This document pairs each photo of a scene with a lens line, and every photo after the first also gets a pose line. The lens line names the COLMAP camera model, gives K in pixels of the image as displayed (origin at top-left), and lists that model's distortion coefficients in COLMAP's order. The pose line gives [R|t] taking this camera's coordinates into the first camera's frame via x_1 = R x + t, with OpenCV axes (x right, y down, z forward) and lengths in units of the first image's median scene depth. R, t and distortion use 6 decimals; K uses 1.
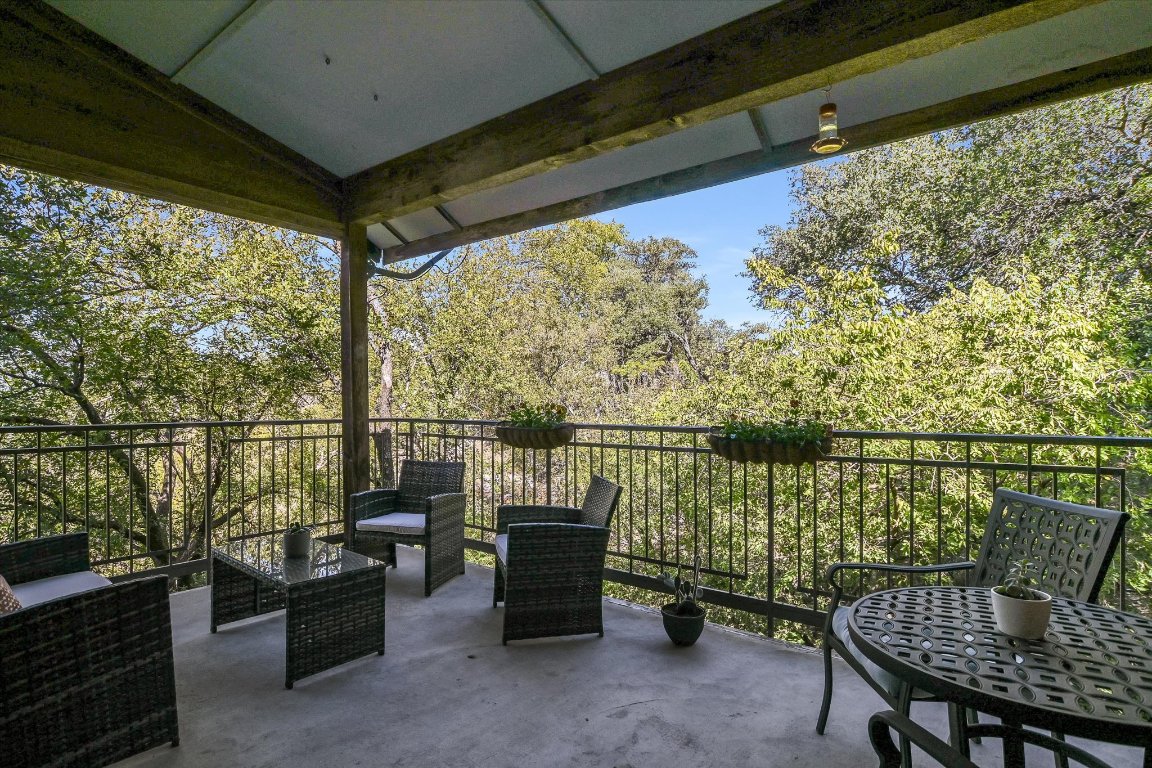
lens RADIAL K [[593.4, 0, 591.0], [0, 593.4, 378.4], [0, 0, 1]] dist [-0.000572, 0.000610]
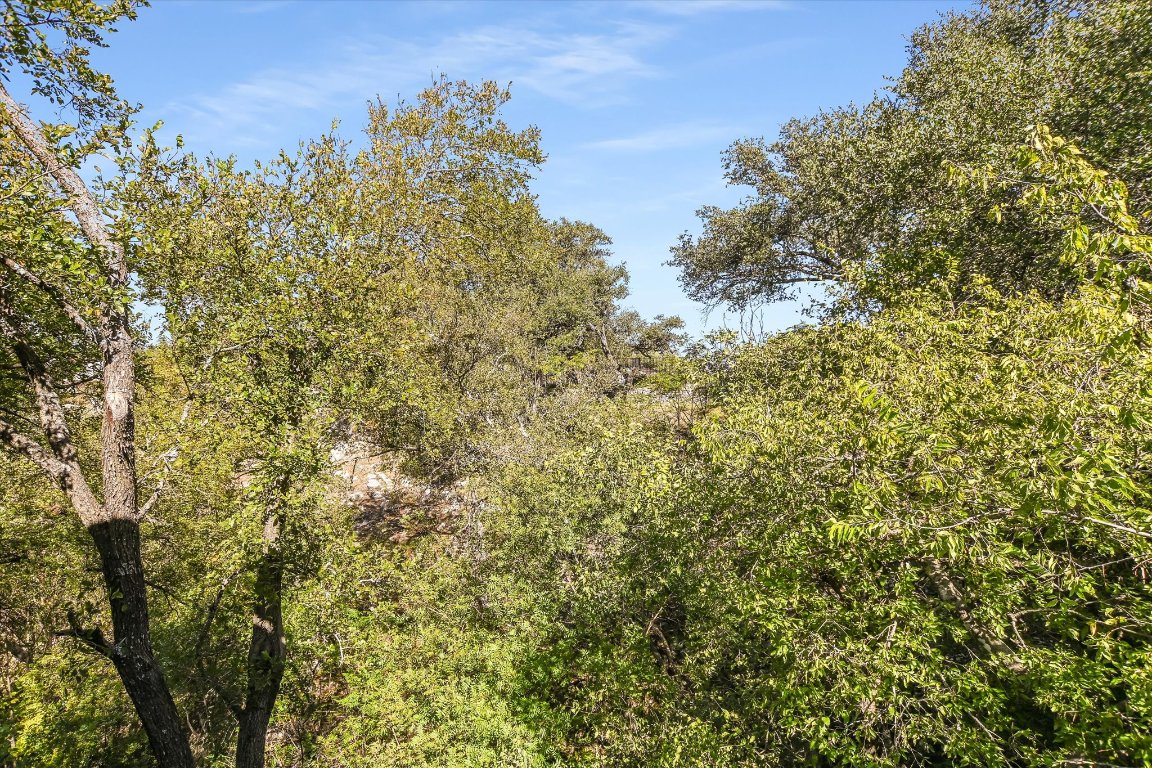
lens RADIAL K [[593.4, 0, 591.0], [0, 593.4, 378.4], [0, 0, 1]] dist [-0.000572, 0.000610]
pose [[0.984811, 0.014952, 0.172987, -0.015763], [-0.017461, 0.999763, 0.012992, -0.004994], [-0.172752, -0.015816, 0.984838, 0.101267]]
